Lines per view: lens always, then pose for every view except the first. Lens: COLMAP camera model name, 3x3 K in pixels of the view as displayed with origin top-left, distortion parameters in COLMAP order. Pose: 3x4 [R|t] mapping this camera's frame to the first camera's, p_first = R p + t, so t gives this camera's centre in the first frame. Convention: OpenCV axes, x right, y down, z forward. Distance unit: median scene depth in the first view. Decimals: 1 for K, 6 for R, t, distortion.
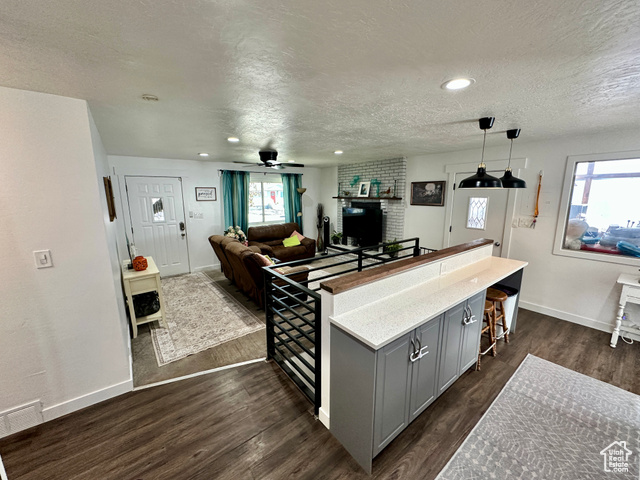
lens RADIAL K [[257.2, 0, 320.0], [0, 257.2, 240.0], [0, 0, 1]] dist [-0.002113, 0.000049]
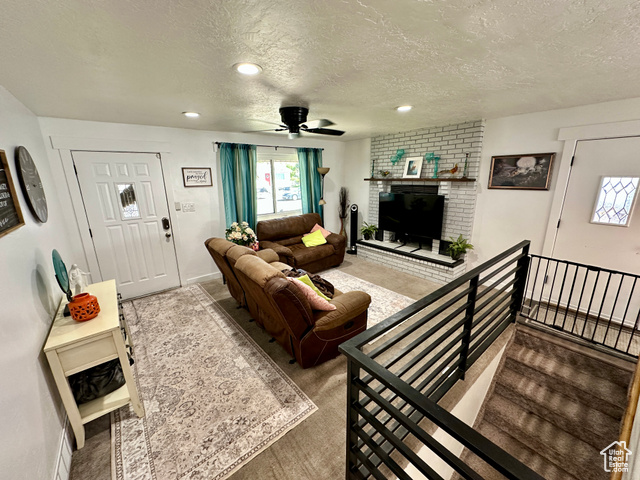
lens RADIAL K [[257.2, 0, 320.0], [0, 257.2, 240.0], [0, 0, 1]] dist [-0.002113, 0.000049]
pose [[0.999546, -0.019286, 0.023131, -0.124039], [0.017635, 0.997422, 0.069554, -0.048815], [-0.024413, -0.069114, 0.997310, 0.270164]]
